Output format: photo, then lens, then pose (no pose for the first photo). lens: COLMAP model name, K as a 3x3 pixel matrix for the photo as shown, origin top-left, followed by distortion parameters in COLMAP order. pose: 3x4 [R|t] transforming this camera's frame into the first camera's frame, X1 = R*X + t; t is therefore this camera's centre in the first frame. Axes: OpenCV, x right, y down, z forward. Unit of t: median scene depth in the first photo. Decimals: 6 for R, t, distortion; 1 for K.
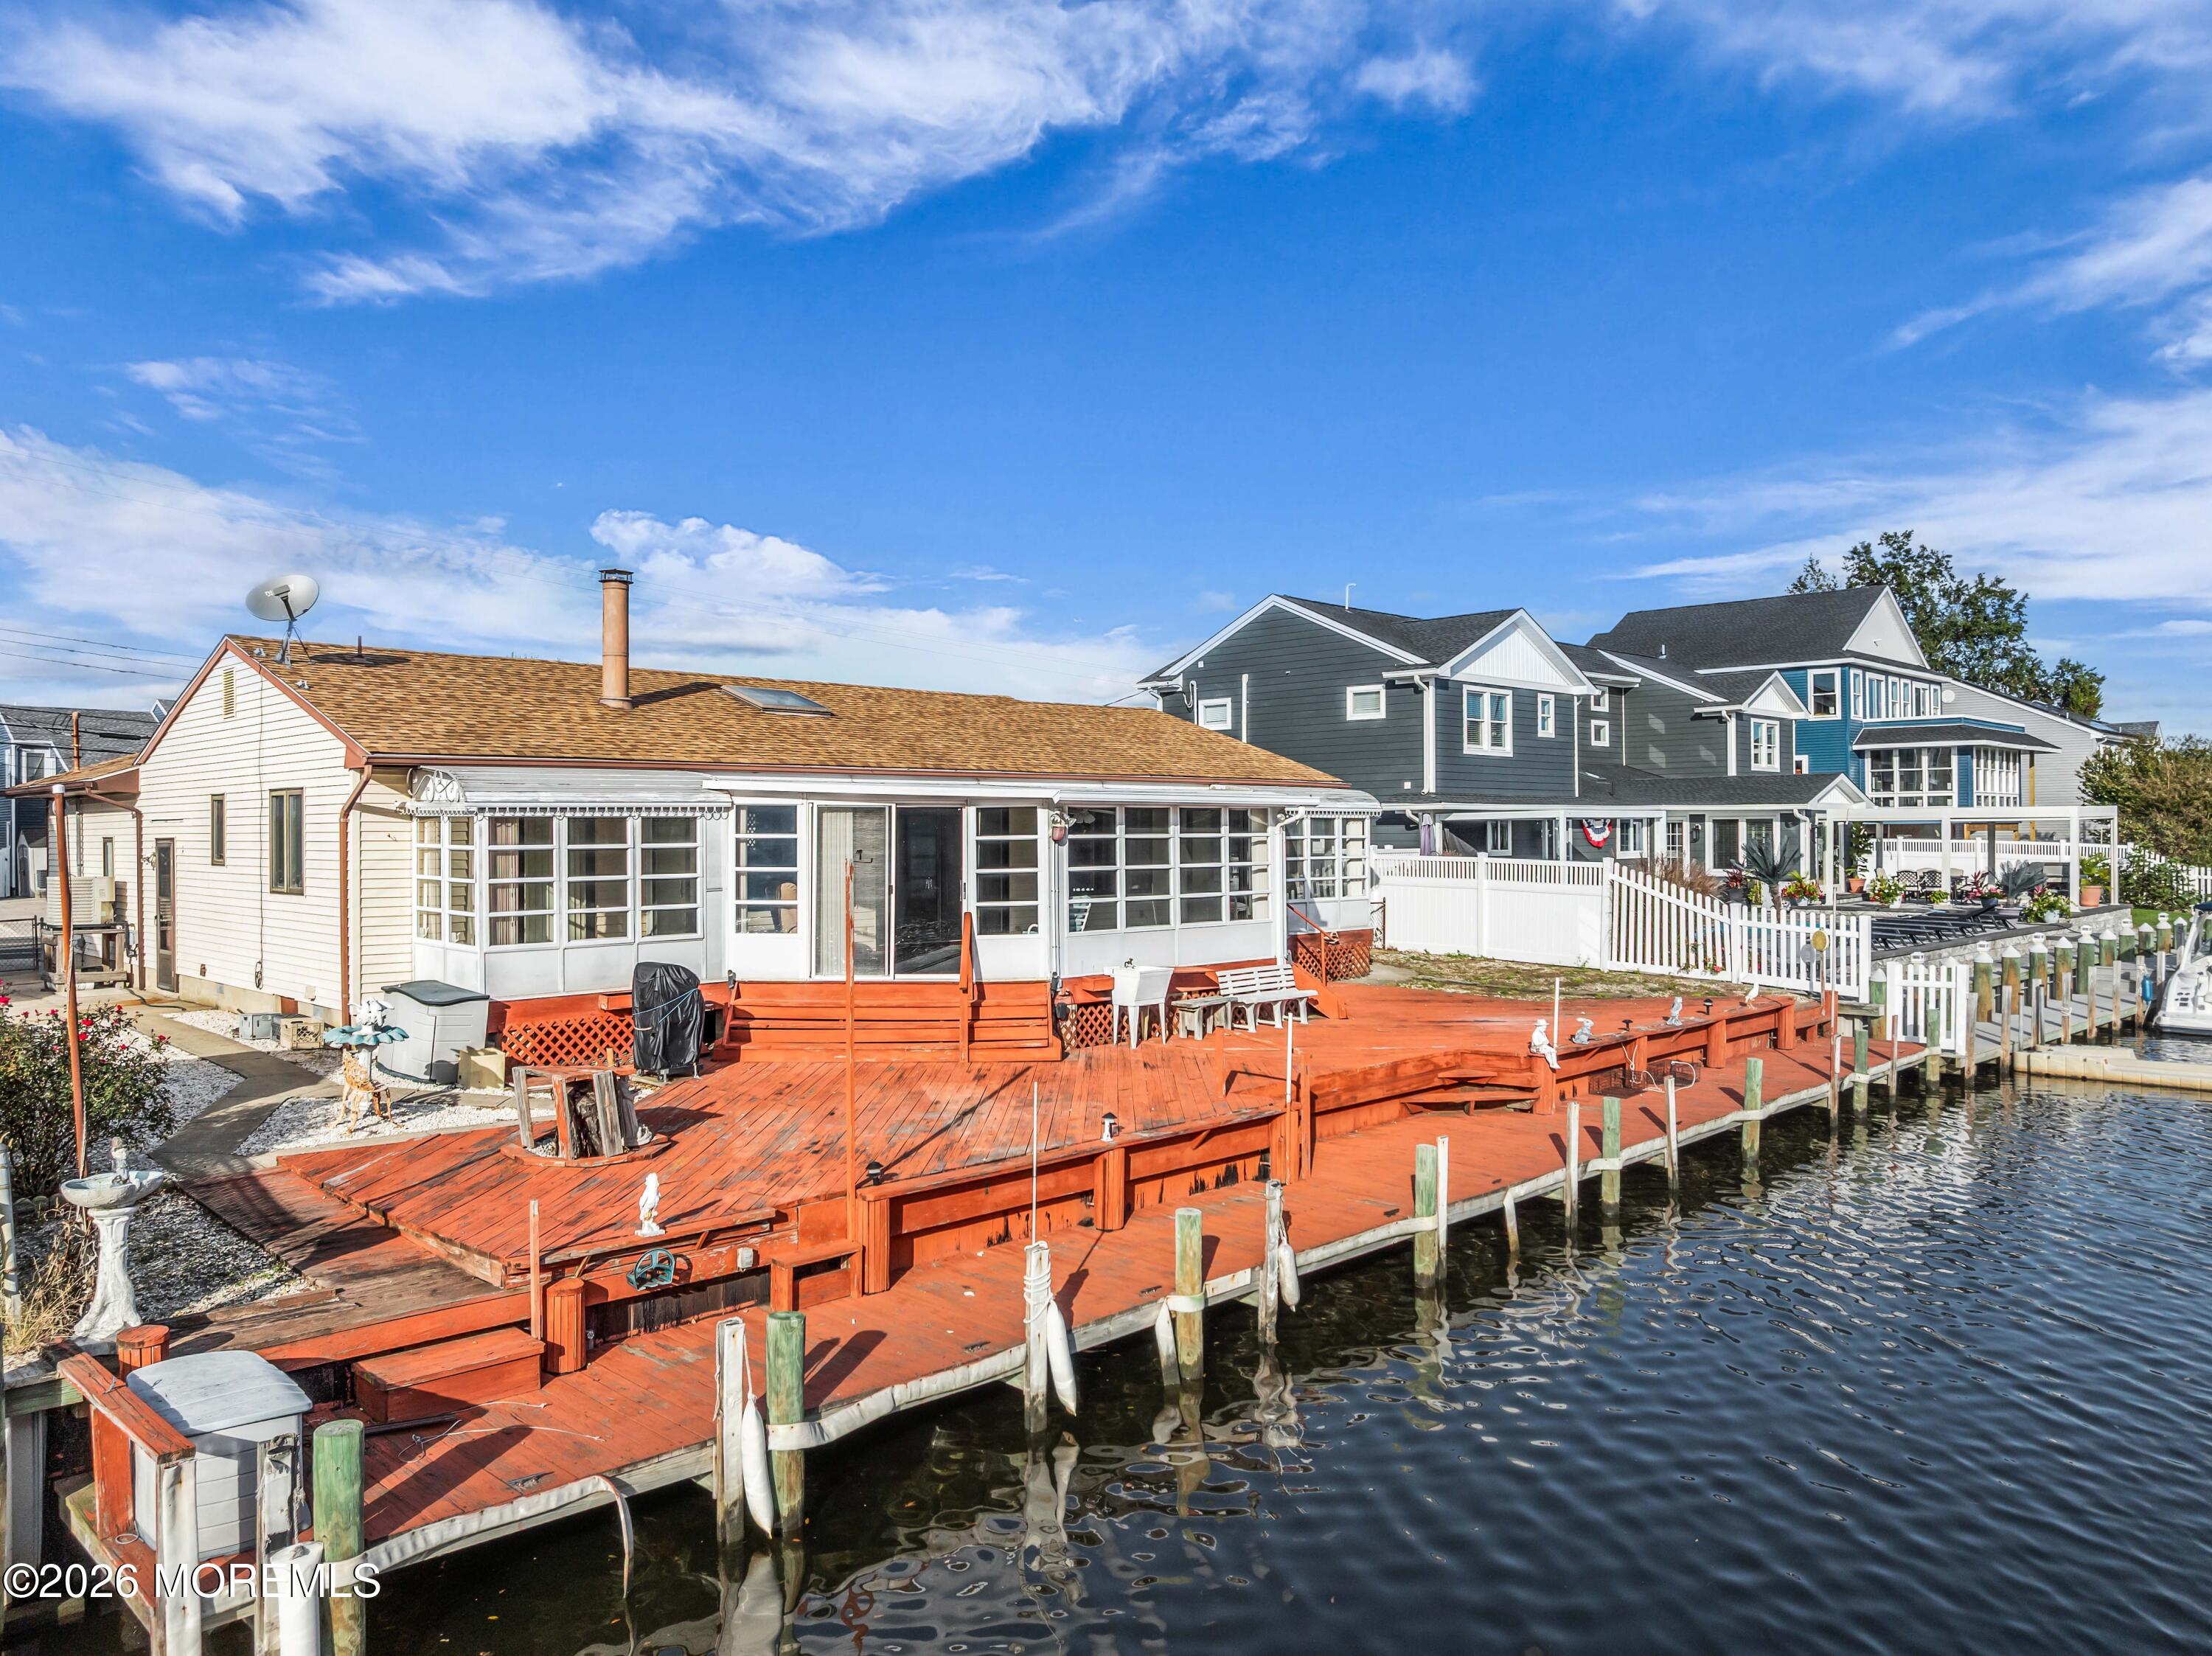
lens RADIAL K [[1567.1, 0, 1106.0], [0, 1567.1, 828.0], [0, 0, 1]] dist [-0.033691, -0.004195]
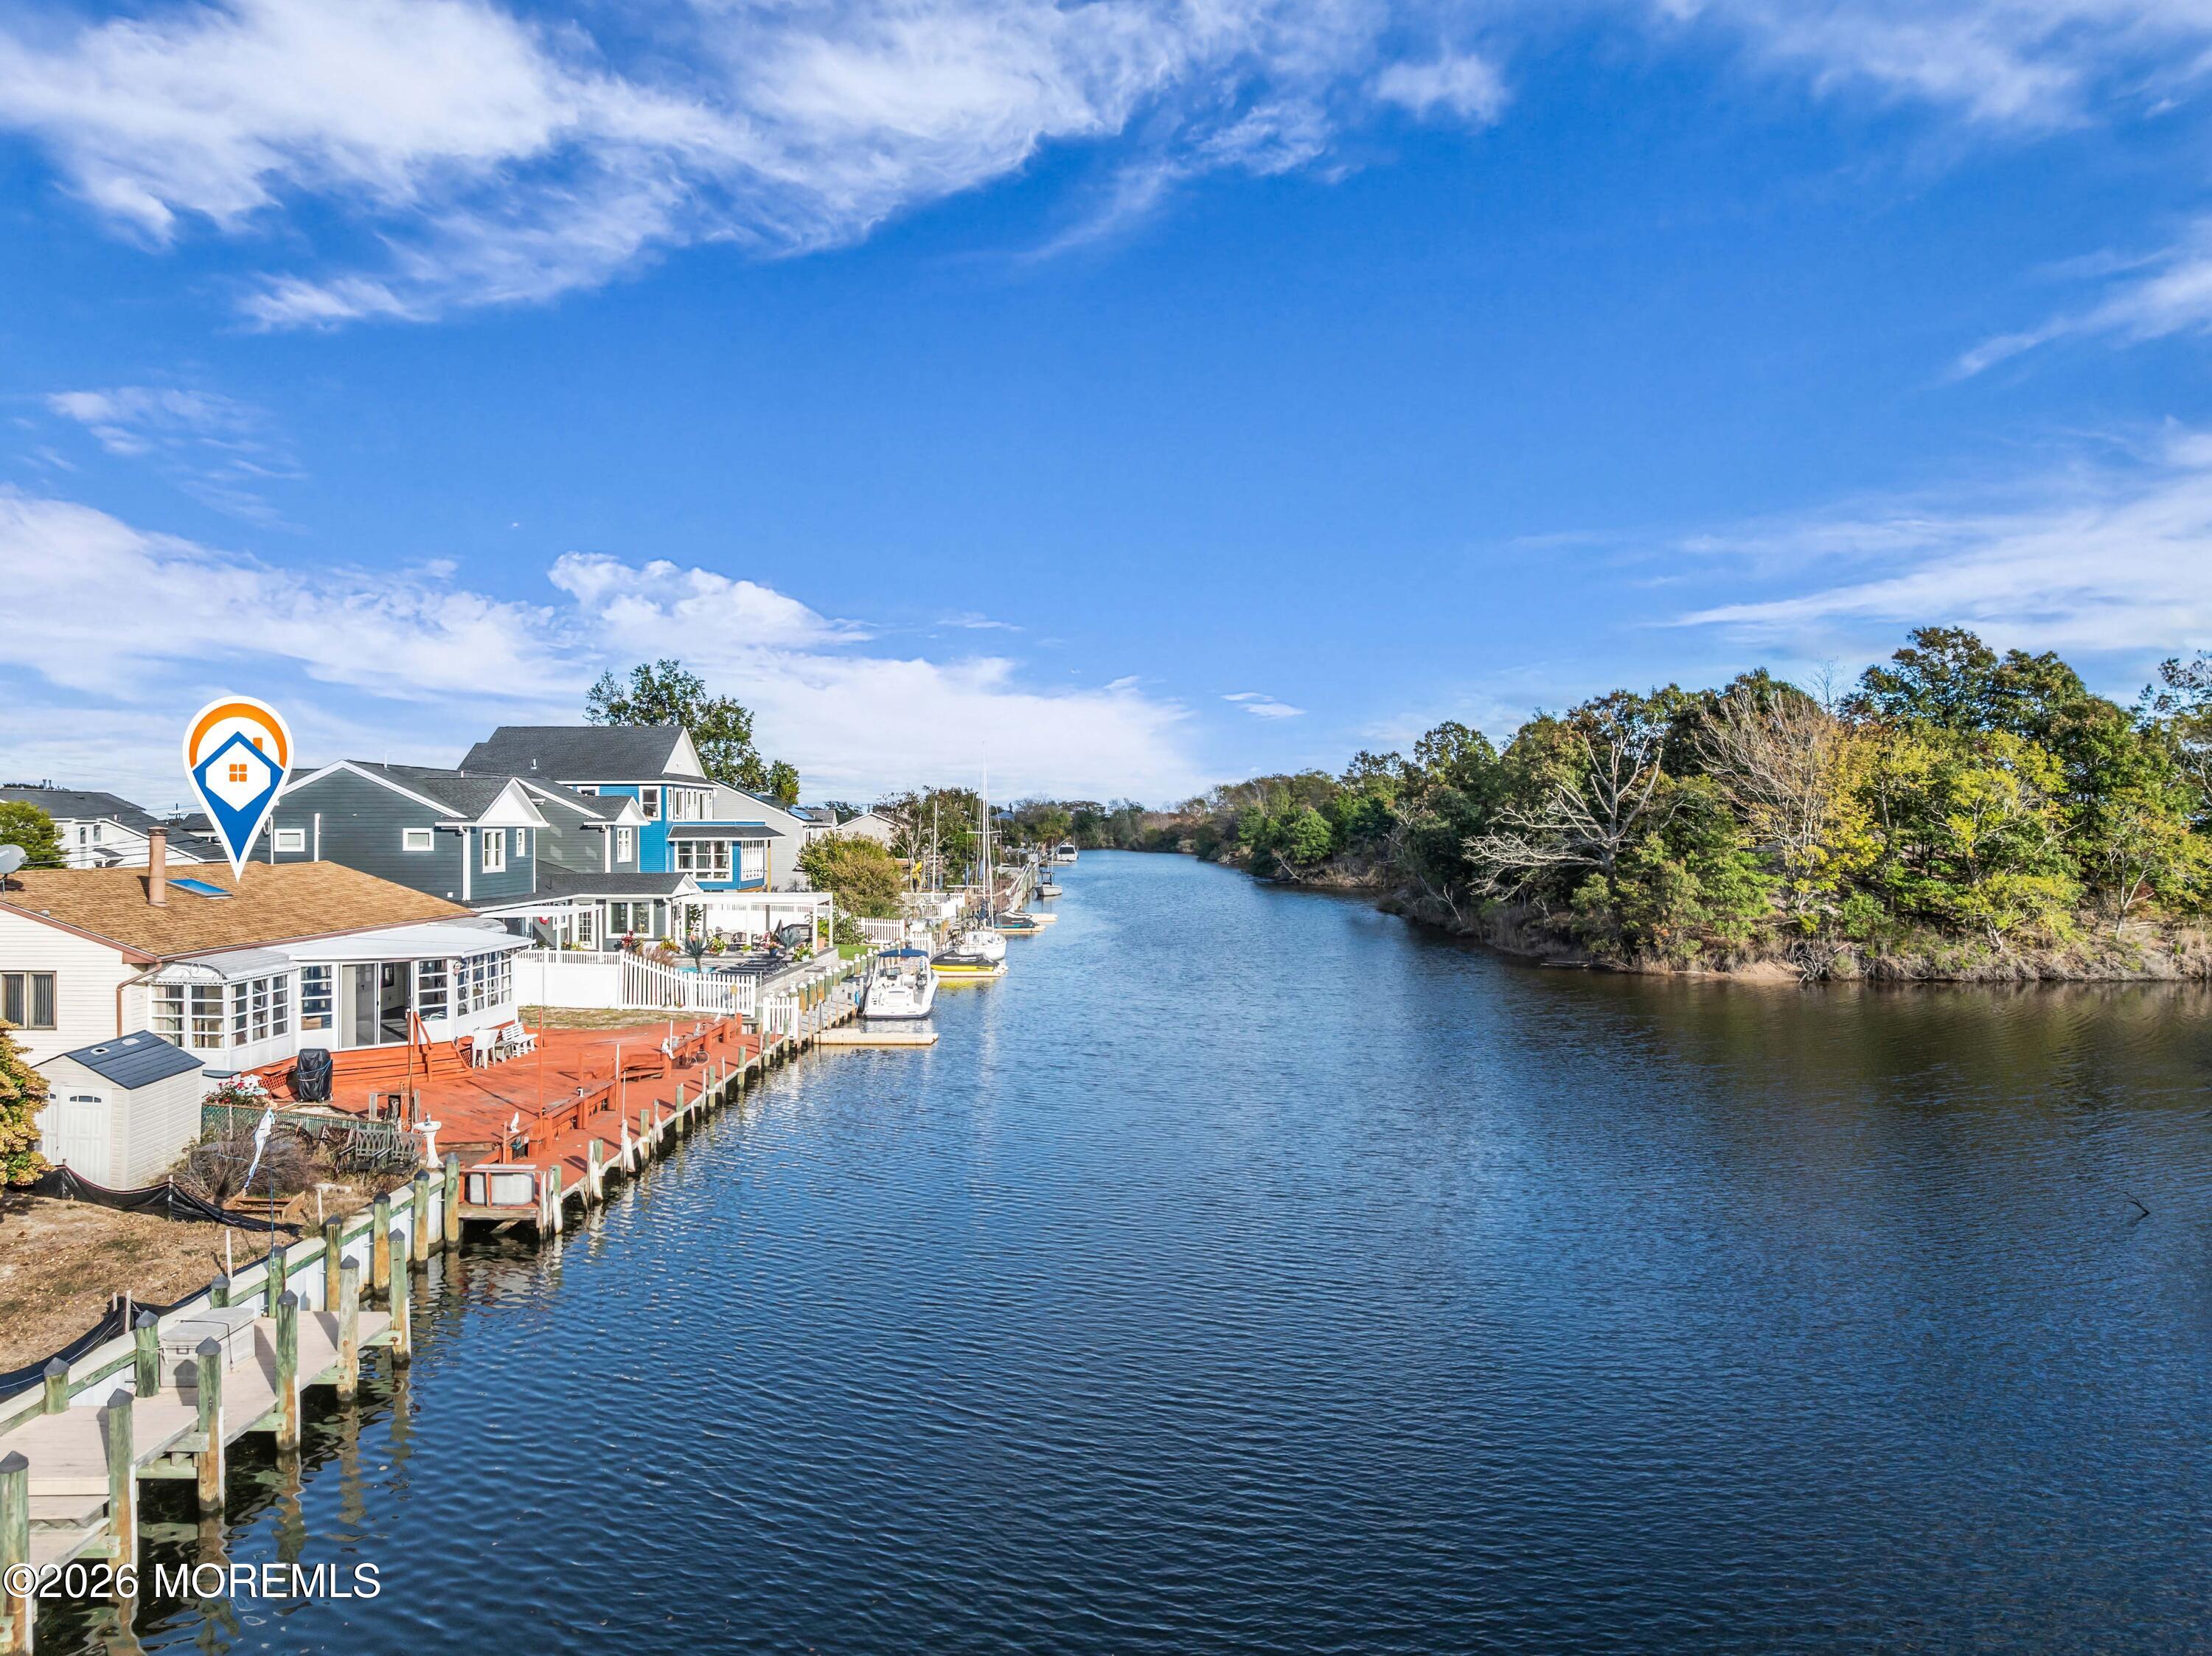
lens RADIAL K [[1567.1, 0, 1106.0], [0, 1567.1, 828.0], [0, 0, 1]] dist [-0.033691, -0.004195]
pose [[0.701818, 0.003872, 0.712346, -0.451011], [-0.003882, 0.999991, -0.001611, -0.093583], [-0.712346, -0.001634, 0.701827, -0.545759]]
